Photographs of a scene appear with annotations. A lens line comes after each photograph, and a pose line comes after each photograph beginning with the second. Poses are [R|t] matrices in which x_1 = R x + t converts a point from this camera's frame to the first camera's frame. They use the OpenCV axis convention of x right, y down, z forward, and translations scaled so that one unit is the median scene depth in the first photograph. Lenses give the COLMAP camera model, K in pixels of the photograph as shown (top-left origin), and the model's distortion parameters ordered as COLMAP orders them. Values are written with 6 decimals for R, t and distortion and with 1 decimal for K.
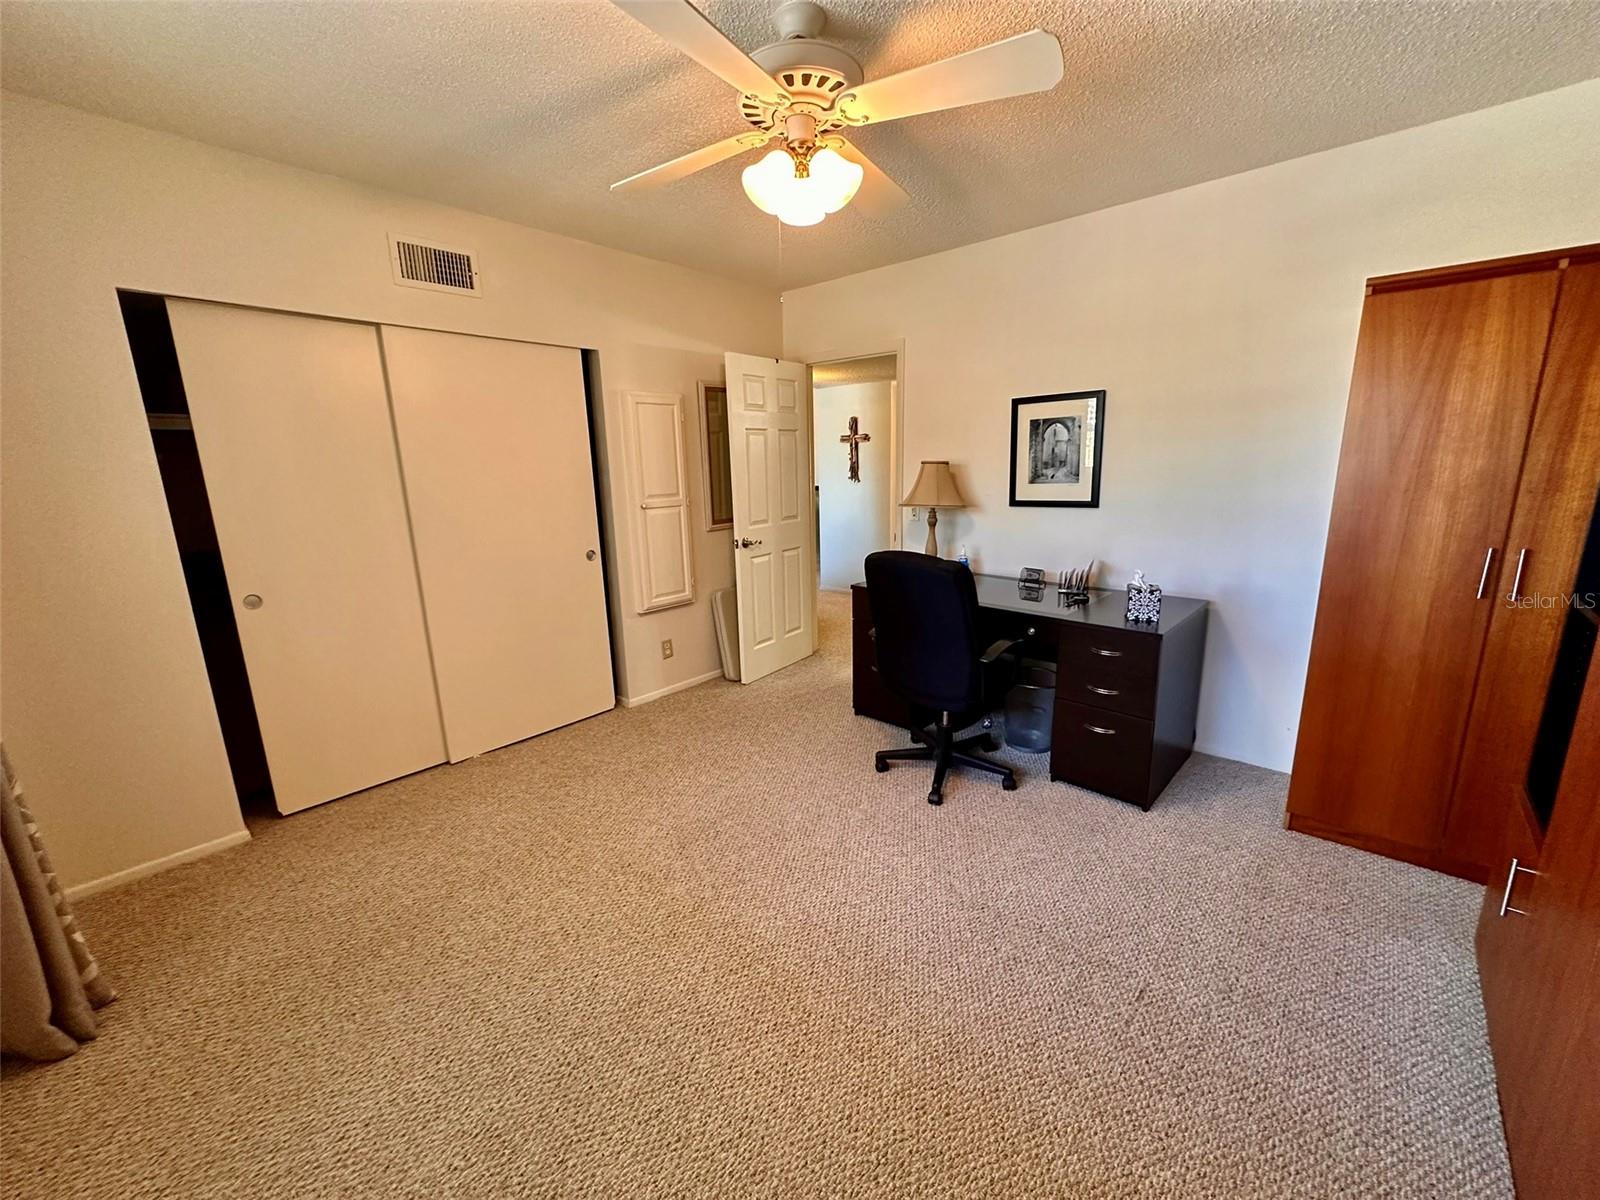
lens RADIAL K [[636.4, 0, 800.7], [0, 636.4, 599.6], [0, 0, 1]] dist [-0.002144, 0.000021]
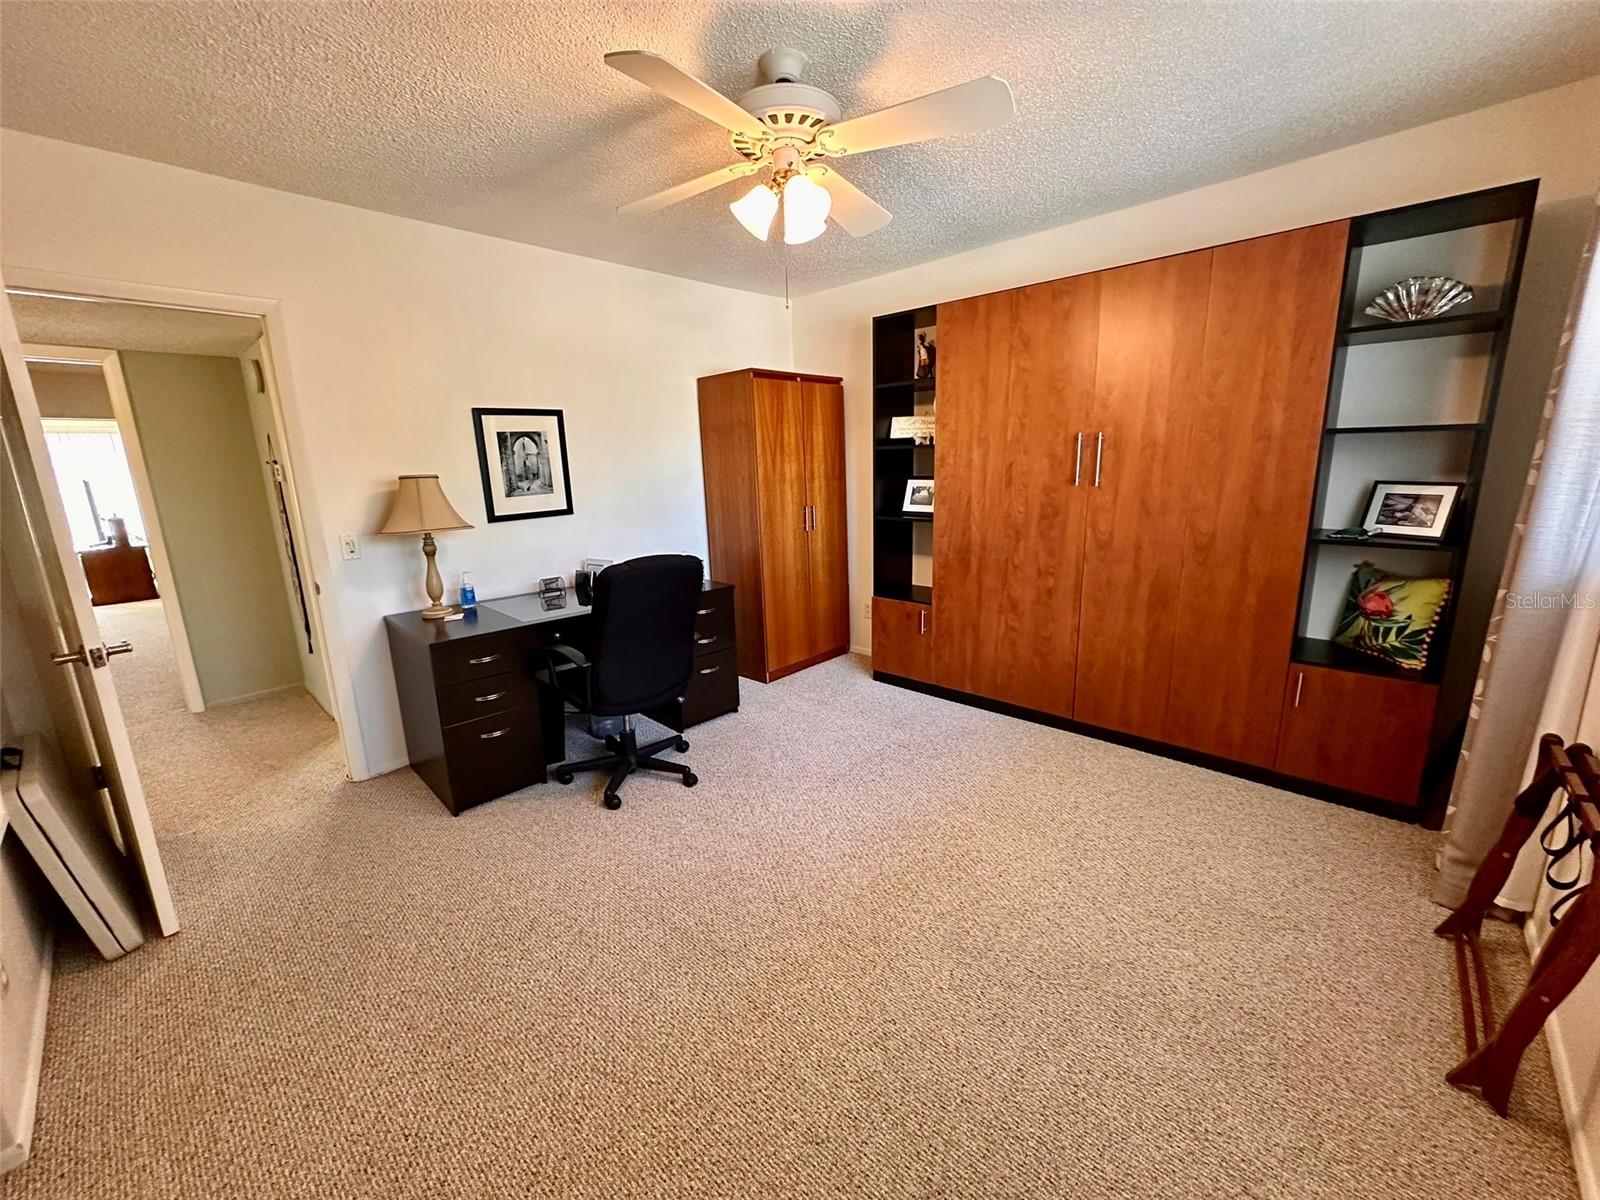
lens RADIAL K [[633.1, 0, 798.8], [0, 633.1, 610.0], [0, 0, 1]] dist [-0.001902, -0.000052]
pose [[0.024933, -0.206868, 0.978051, -0.637291], [0.245424, 0.949681, 0.194611, -0.102276], [-0.969095, 0.235185, 0.074448, 0.561392]]
